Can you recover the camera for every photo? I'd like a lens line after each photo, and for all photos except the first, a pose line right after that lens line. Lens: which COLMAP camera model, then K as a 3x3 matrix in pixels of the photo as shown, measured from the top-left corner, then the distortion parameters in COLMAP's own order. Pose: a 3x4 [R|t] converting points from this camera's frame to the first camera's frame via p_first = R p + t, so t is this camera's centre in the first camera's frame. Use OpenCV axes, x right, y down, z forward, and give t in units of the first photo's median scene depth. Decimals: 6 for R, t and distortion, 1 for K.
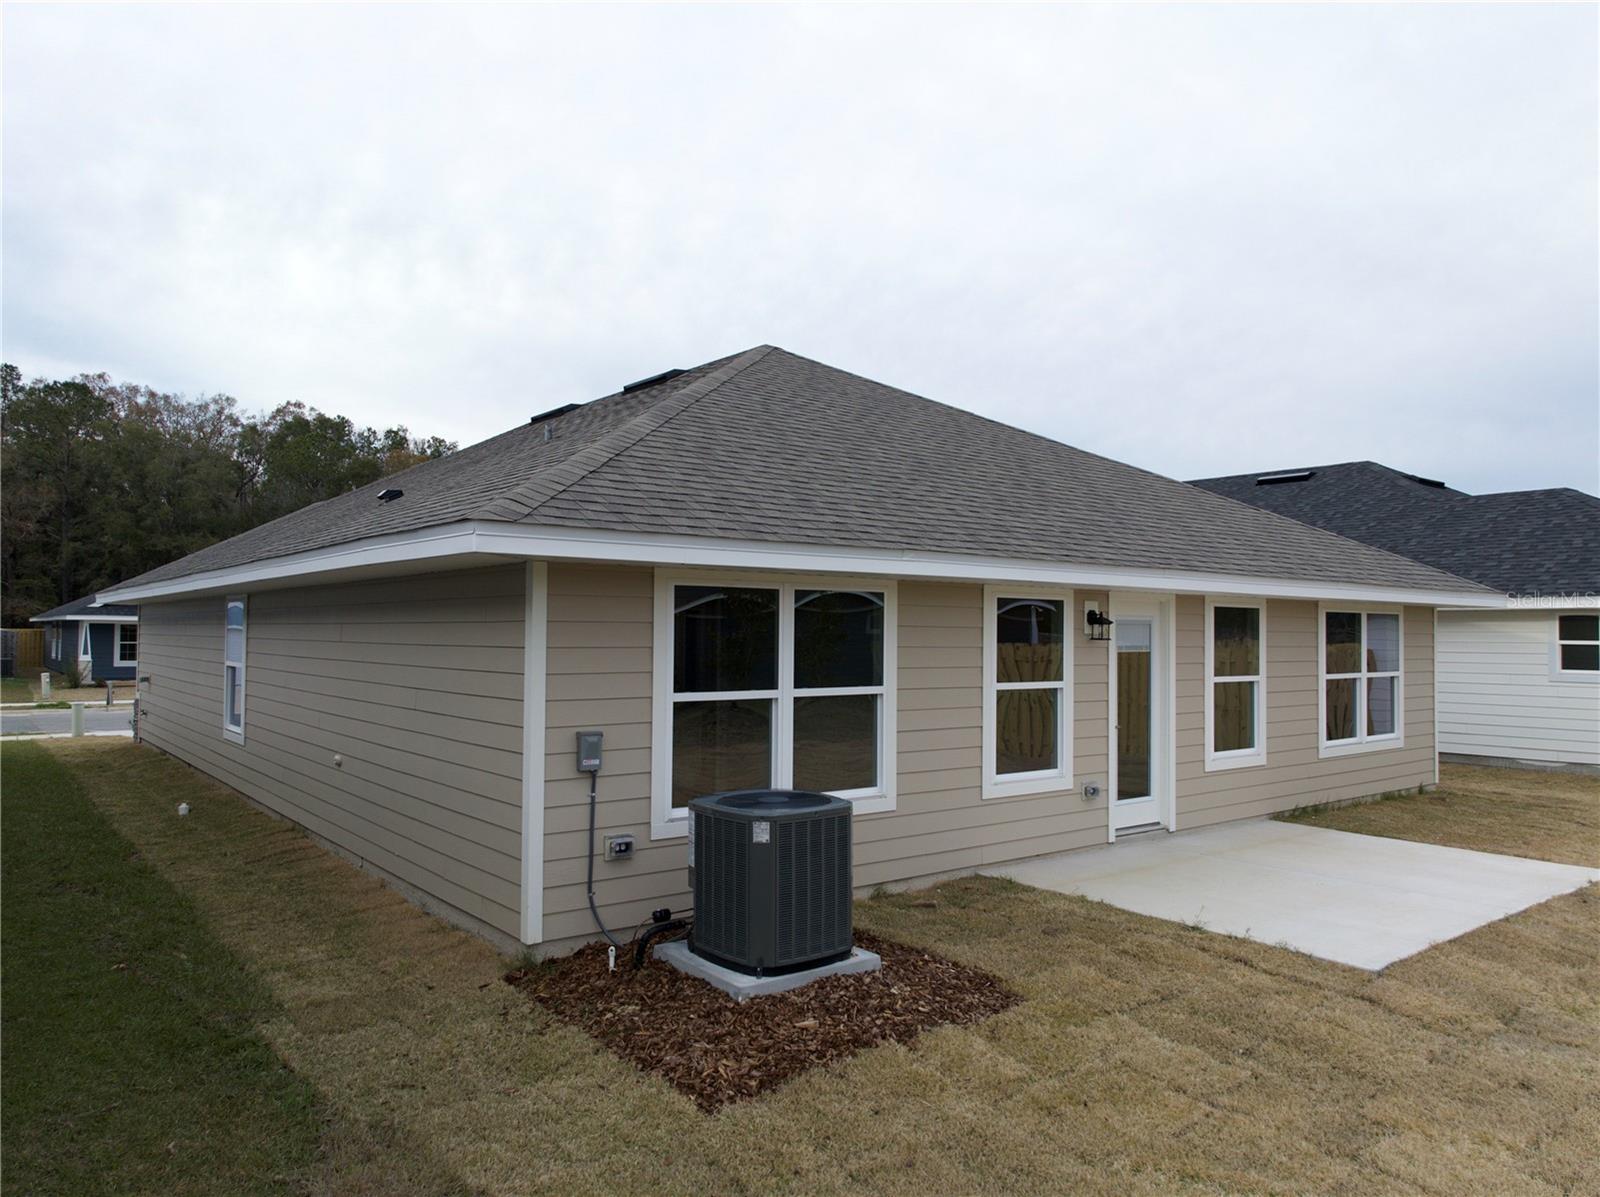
lens RADIAL K [[1124.0, 0, 797.1], [0, 1124.0, 599.0], [0, 0, 1]] dist [-0.042800, 0.016314]
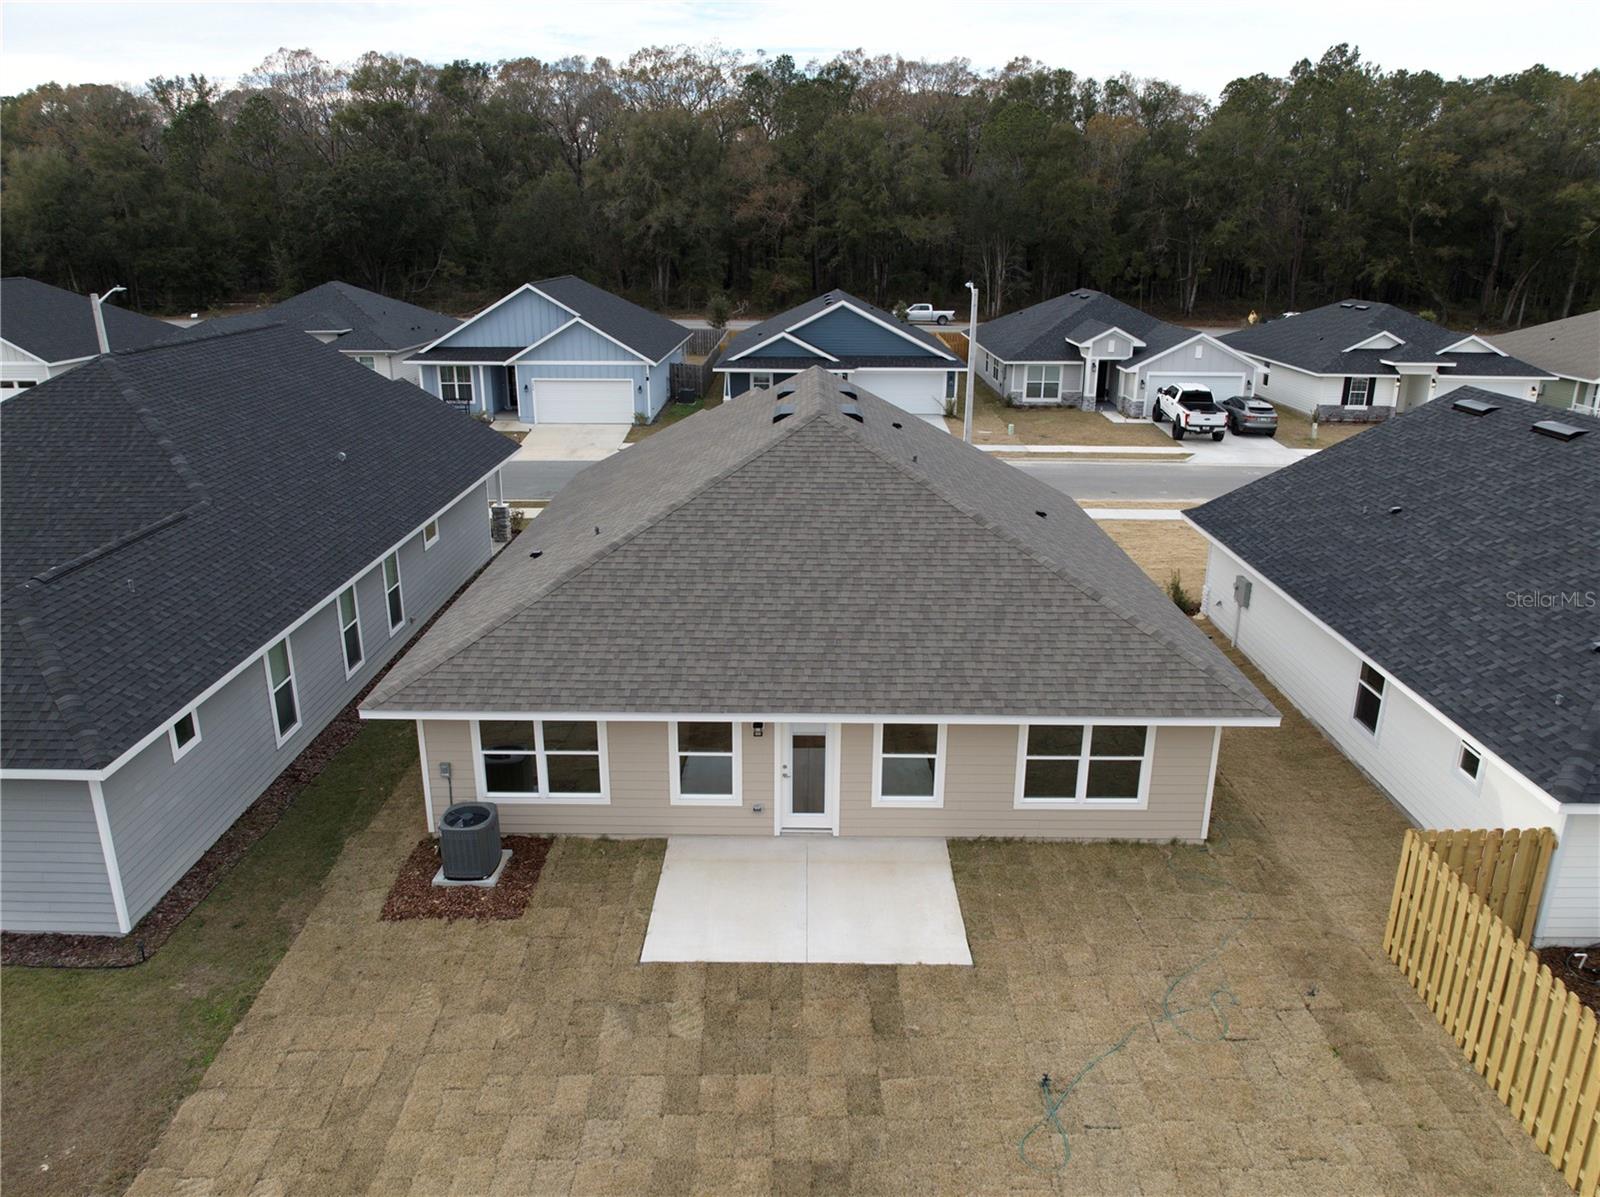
lens RADIAL K [[1124.0, 0, 808.9], [0, 1124.0, 595.9], [0, 0, 1]] dist [-0.042800, 0.016314]
pose [[0.790050, 0.187457, -0.583679, 1.142306], [0.017664, 0.944746, 0.327328, -0.642576], [0.612788, -0.268915, 0.743085, -0.170803]]
